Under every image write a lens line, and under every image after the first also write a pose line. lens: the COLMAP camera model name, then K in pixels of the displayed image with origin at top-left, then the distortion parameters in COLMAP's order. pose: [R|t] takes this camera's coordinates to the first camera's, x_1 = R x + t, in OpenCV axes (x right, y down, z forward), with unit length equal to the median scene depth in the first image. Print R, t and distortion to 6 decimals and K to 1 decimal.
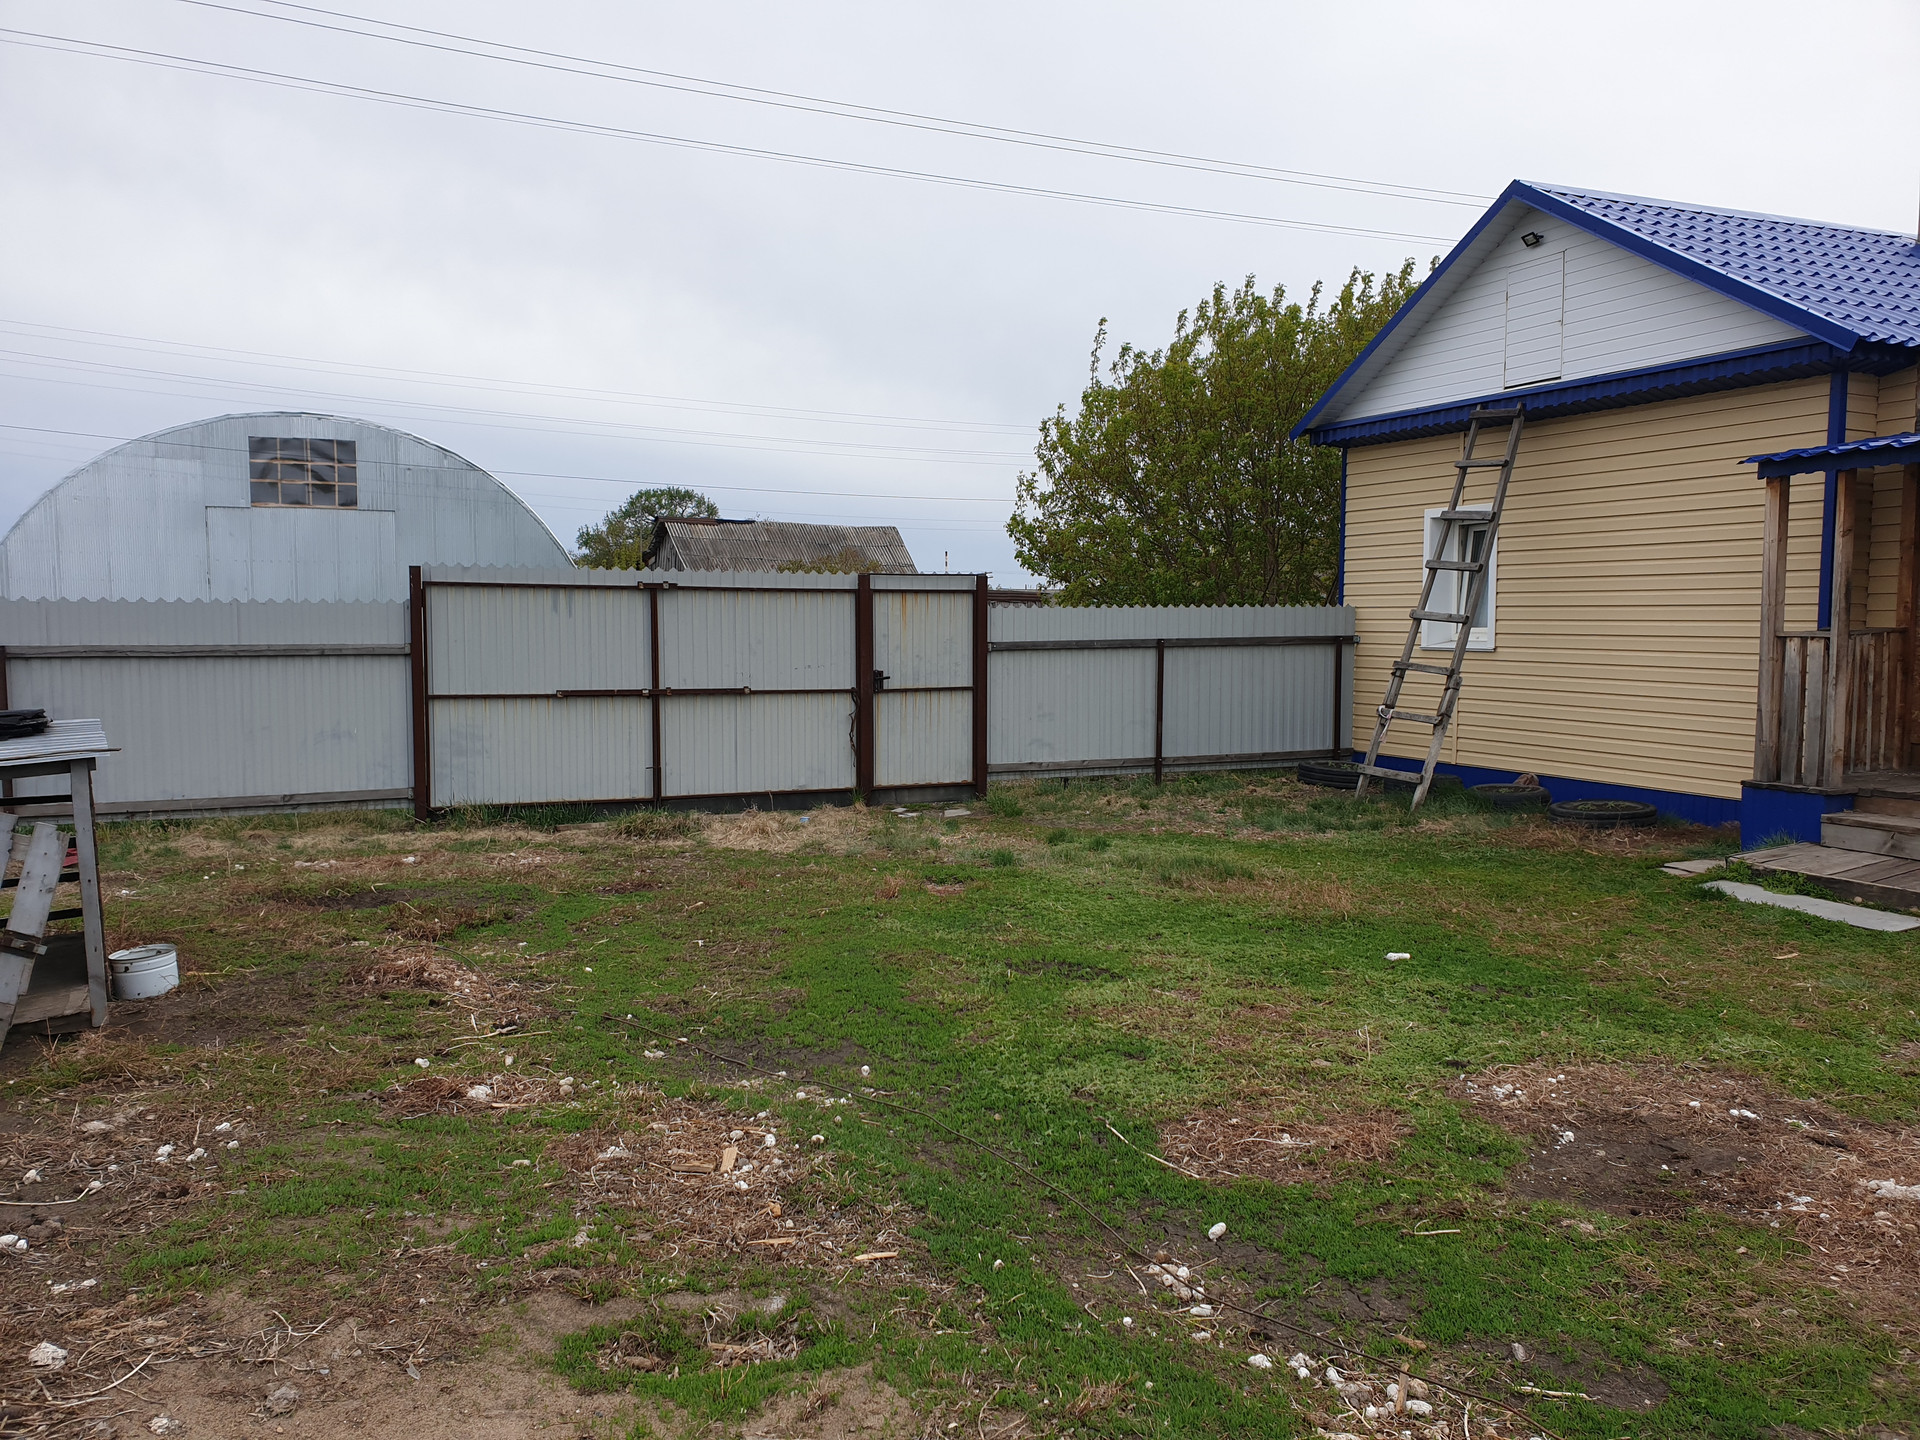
lens RADIAL K [[1482.4, 0, 946.7], [0, 1482.4, 720.2], [0, 0, 1]] dist [0.022707, -0.005096]
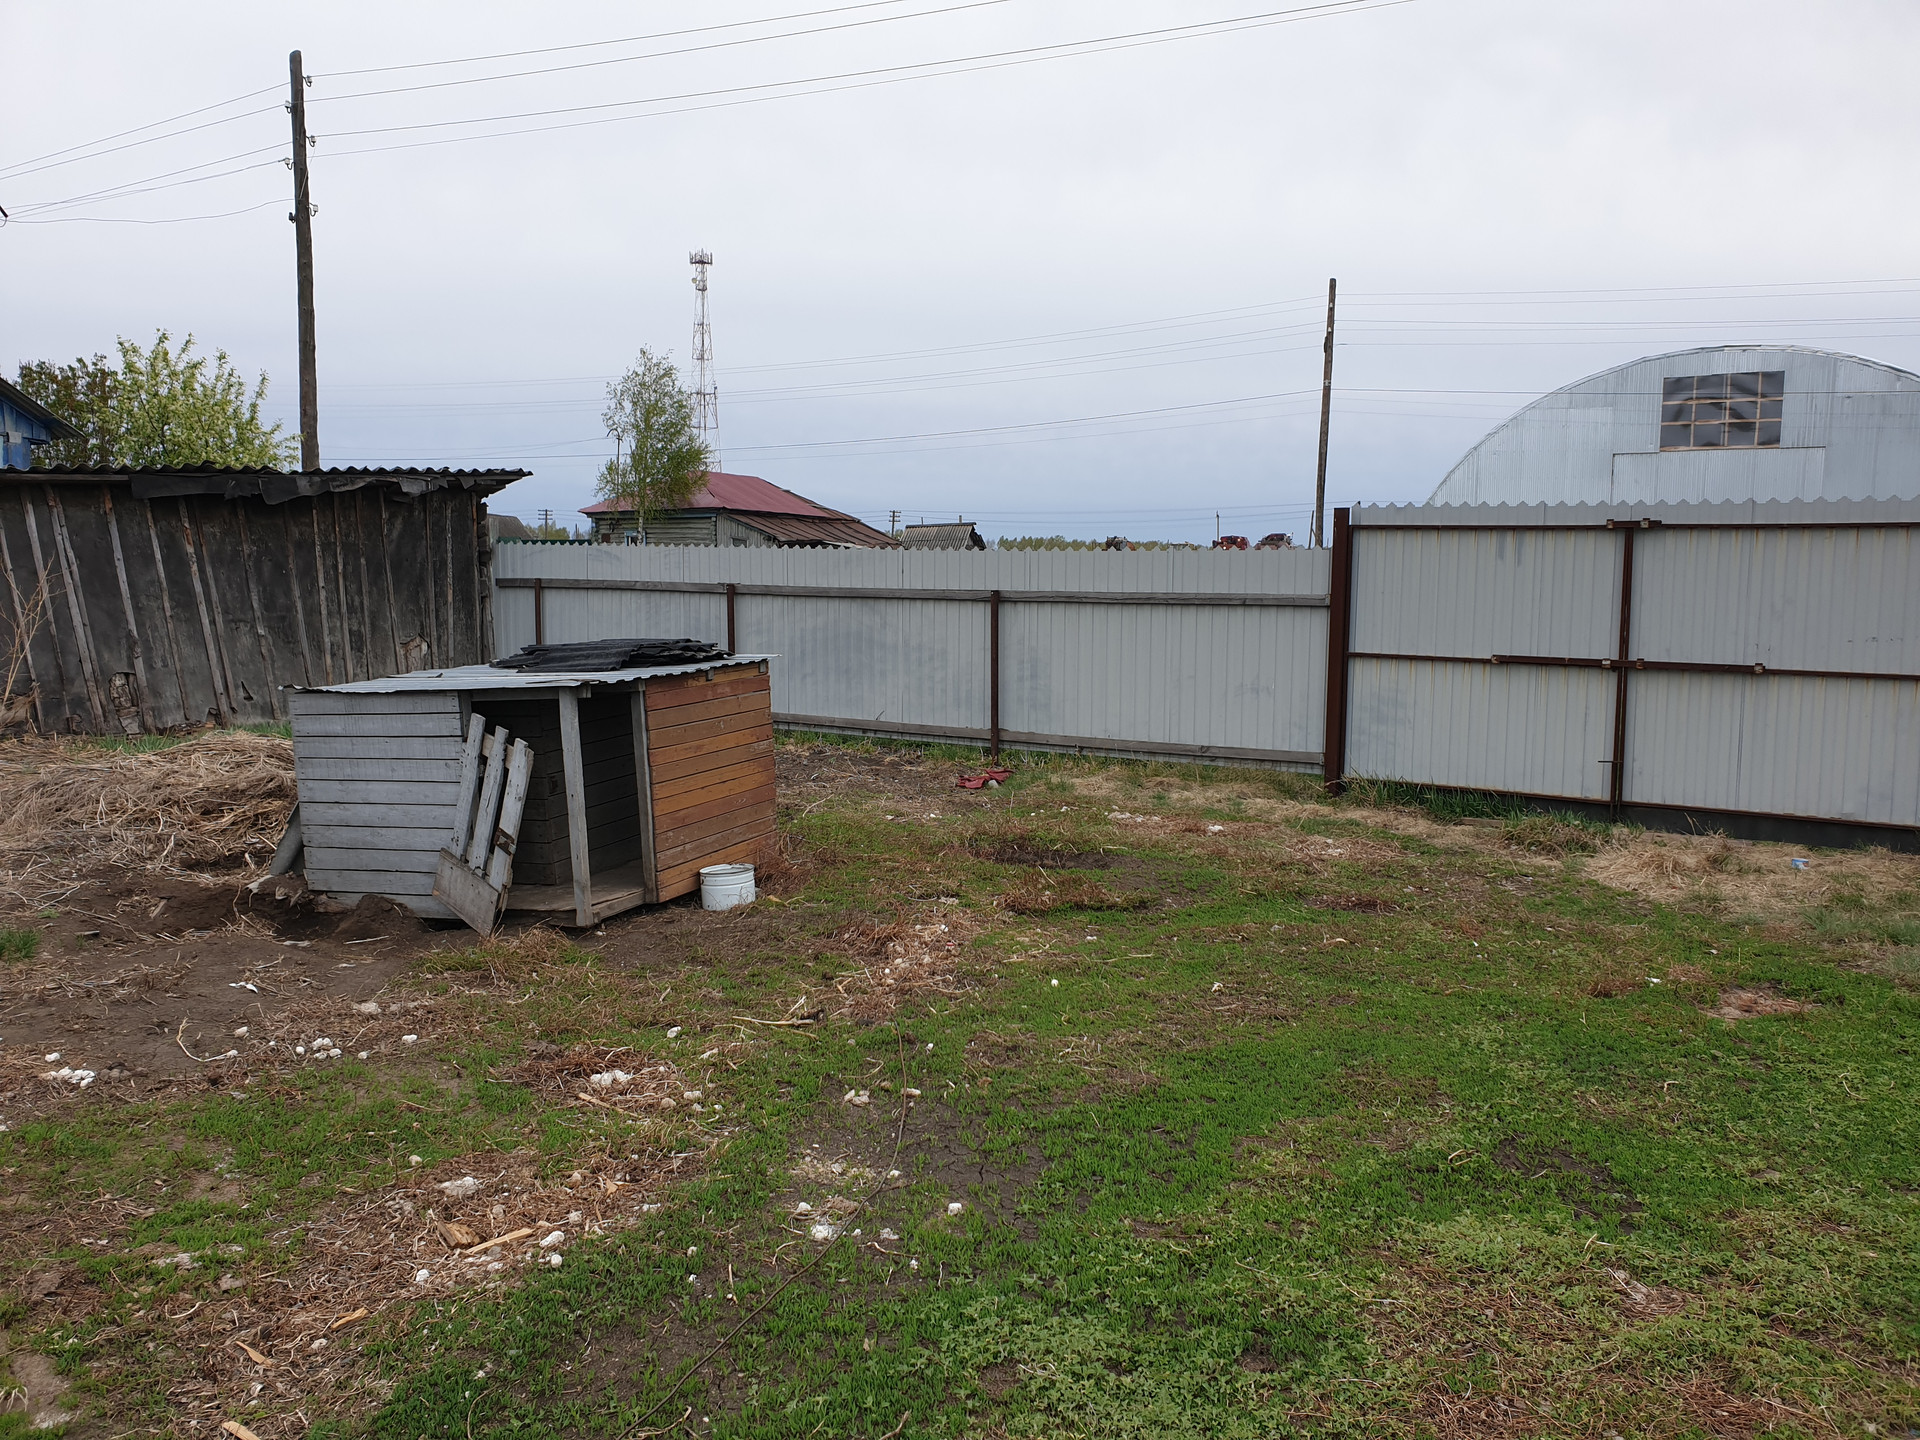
lens RADIAL K [[1482.4, 0, 959.8], [0, 1482.4, 731.8], [0, 0, 1]] dist [0.022707, -0.005096]
pose [[0.587040, 0.095512, -0.803904, 0.231625], [-0.062839, 0.995396, 0.072376, -0.018752], [0.807115, 0.008029, 0.590339, 0.273634]]
